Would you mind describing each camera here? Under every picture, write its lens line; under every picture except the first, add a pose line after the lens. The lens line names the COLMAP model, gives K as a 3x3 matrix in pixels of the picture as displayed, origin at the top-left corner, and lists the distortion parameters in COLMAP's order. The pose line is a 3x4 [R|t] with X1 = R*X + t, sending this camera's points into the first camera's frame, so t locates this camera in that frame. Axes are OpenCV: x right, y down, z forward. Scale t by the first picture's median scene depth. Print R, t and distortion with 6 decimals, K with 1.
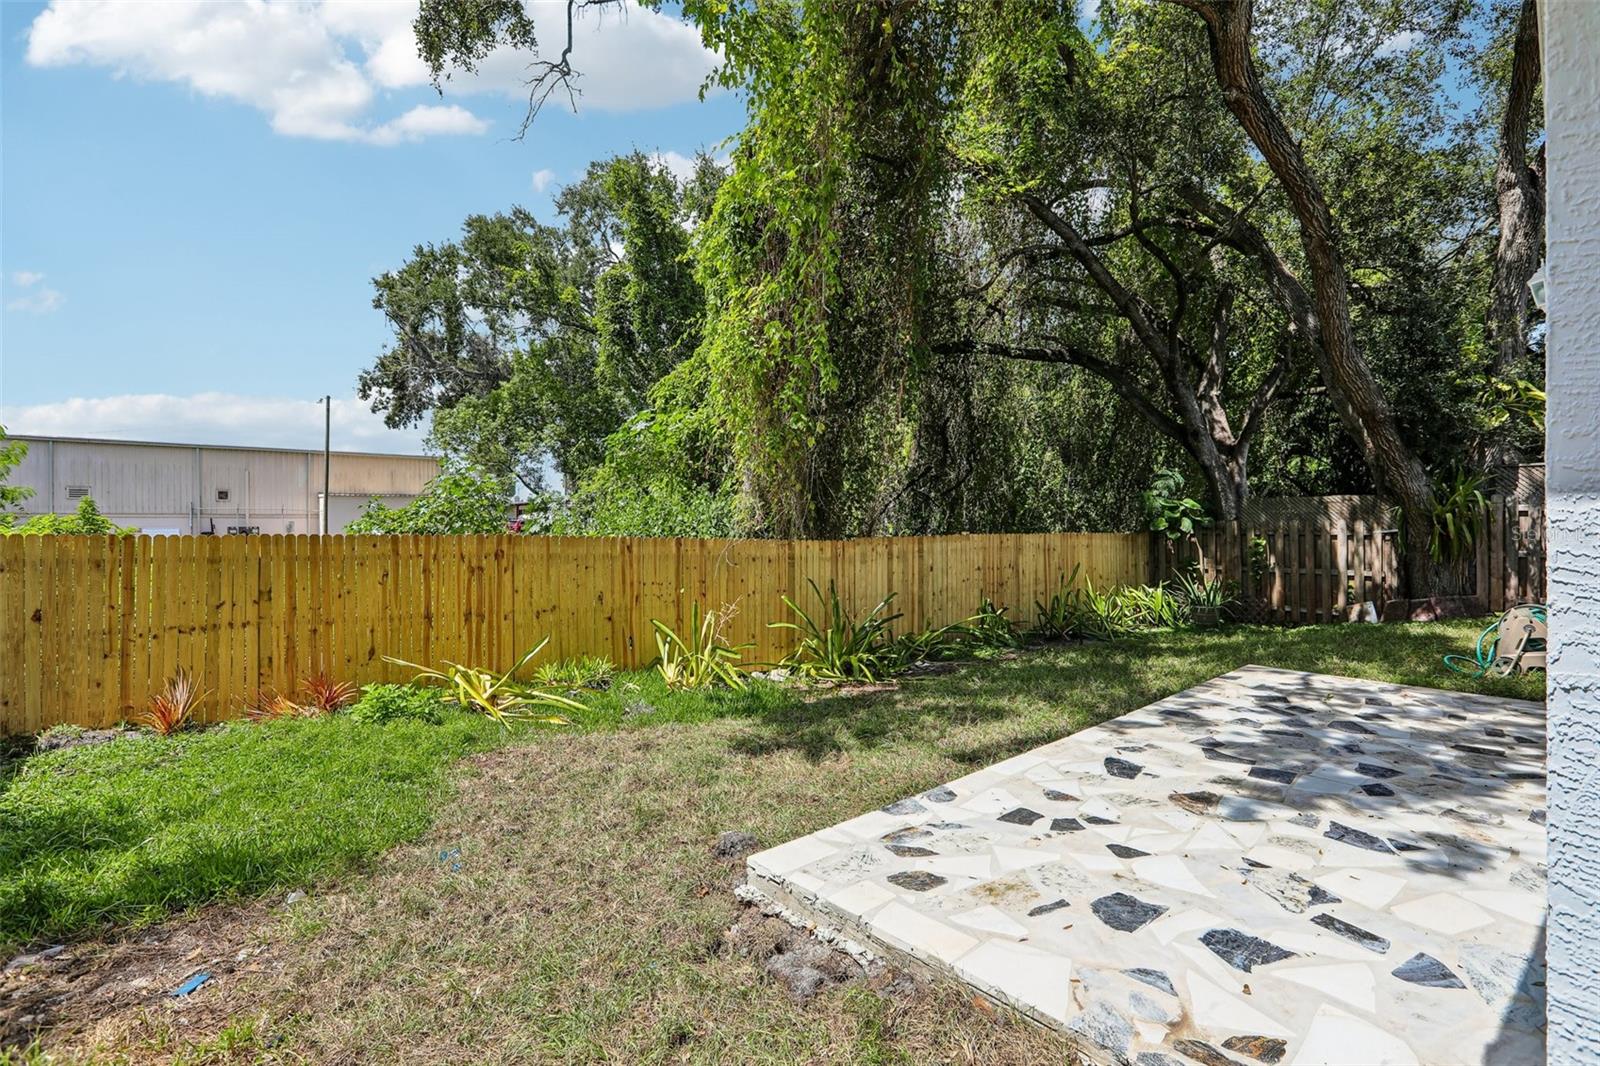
lens RADIAL K [[731.0, 0, 795.4], [0, 731.0, 532.3], [0, 0, 1]] dist [-0.032028, 0.011470]
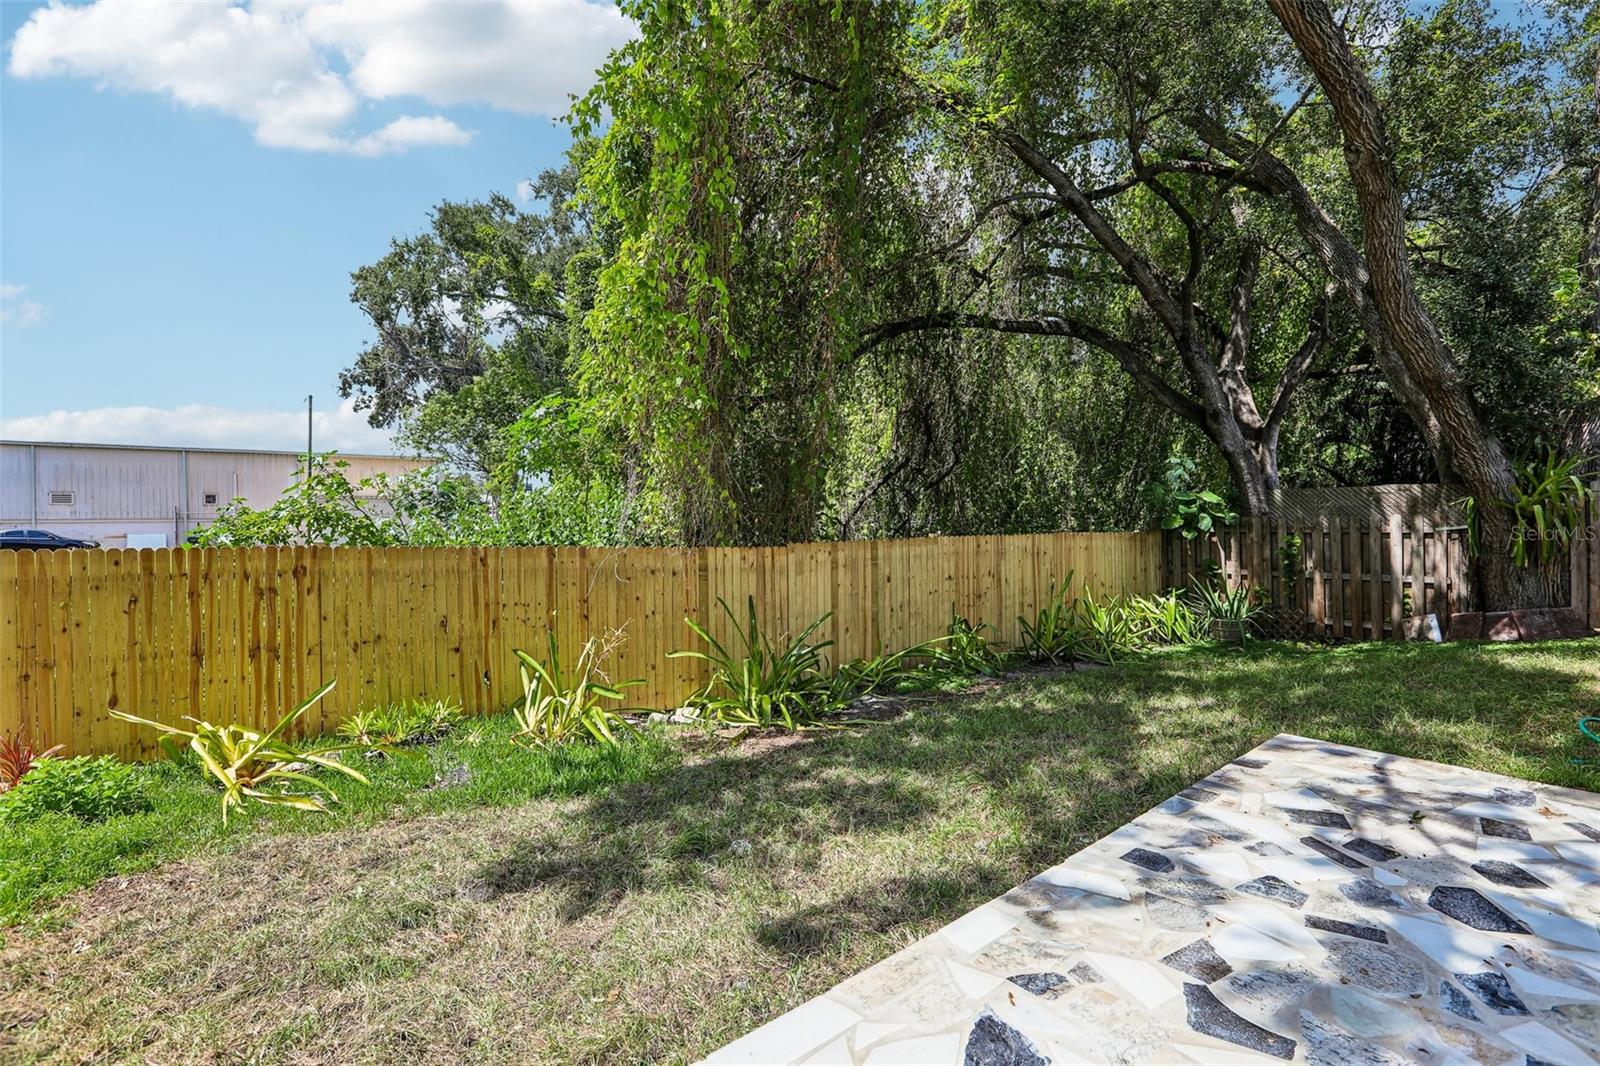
lens RADIAL K [[731.0, 0, 797.3], [0, 731.0, 528.9], [0, 0, 1]] dist [-0.032028, 0.011470]
pose [[0.999493, -0.009497, -0.030376, 0.108168], [0.009456, 0.999954, -0.001467, -0.006503], [0.030388, 0.001179, 0.999537, 0.170778]]
